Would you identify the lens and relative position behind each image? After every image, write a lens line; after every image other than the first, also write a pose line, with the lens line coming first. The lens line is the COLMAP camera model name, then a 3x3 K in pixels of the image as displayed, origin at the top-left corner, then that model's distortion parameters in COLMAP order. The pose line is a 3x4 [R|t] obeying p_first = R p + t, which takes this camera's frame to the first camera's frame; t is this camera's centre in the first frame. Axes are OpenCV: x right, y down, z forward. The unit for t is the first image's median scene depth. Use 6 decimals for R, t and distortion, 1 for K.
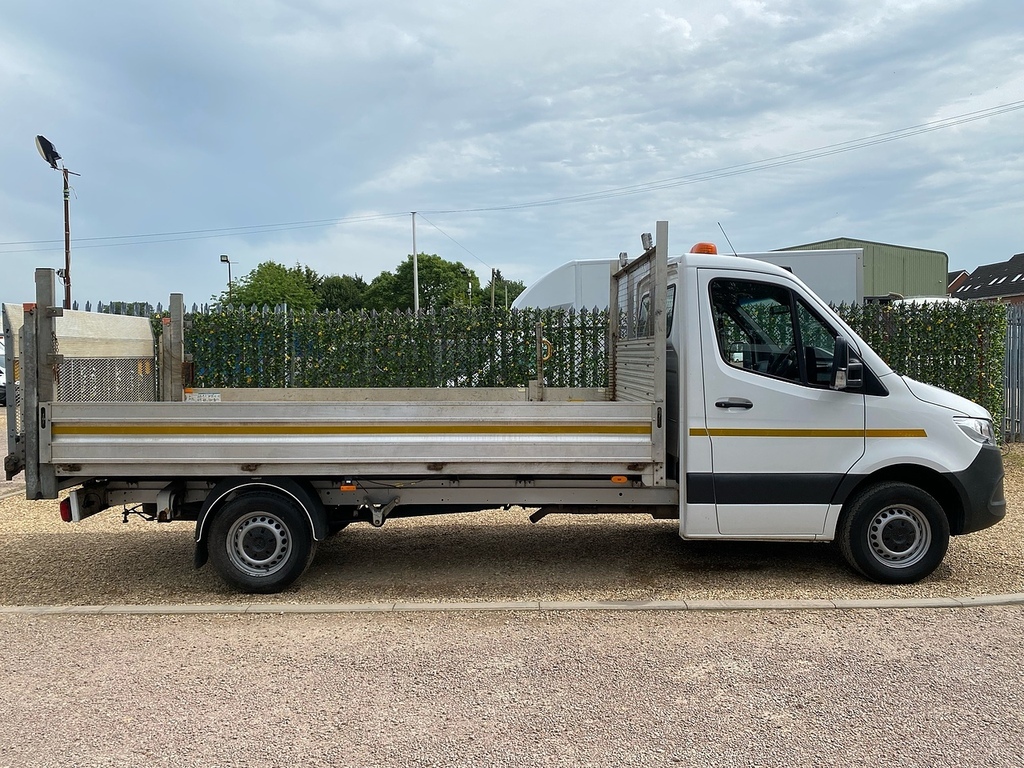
lens RADIAL K [[819.9, 0, 512.0], [0, 819.9, 384.0], [0, 0, 1]] dist [-0.001117, 0.000181]
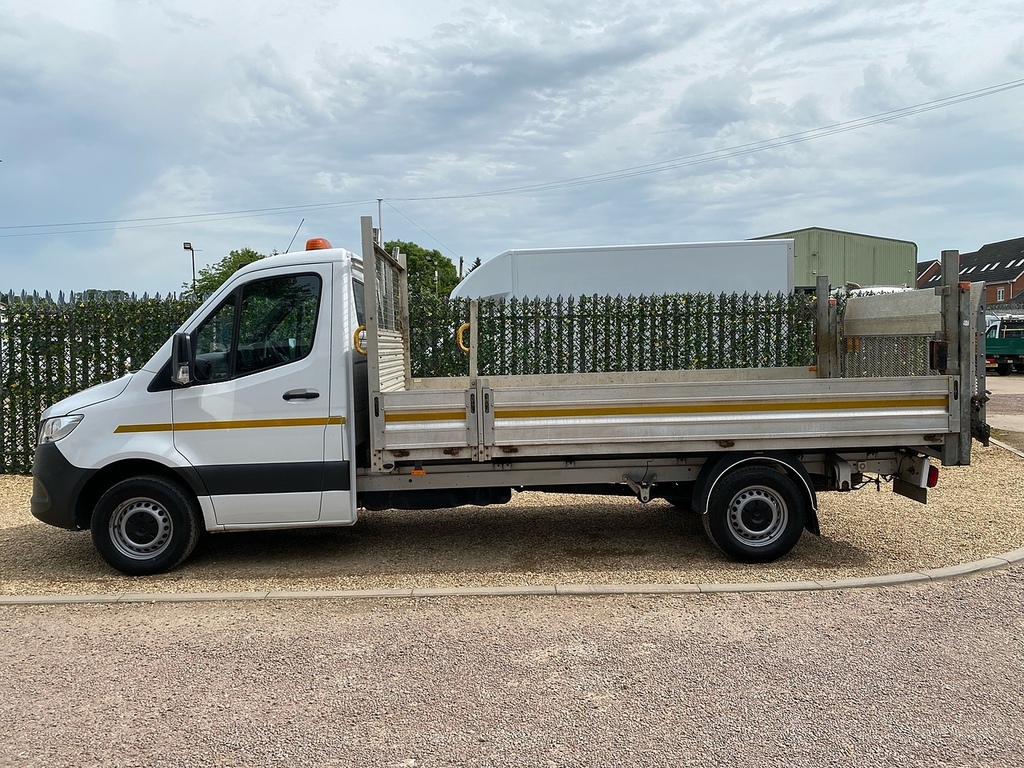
lens RADIAL K [[819.9, 0, 512.0], [0, 819.9, 384.0], [0, 0, 1]] dist [-0.001117, 0.000181]
pose [[0.999524, -0.001577, 0.030802, 0.128212], [0.001150, 0.999903, 0.013876, -0.001336], [-0.030821, -0.013834, 0.999429, -0.013906]]
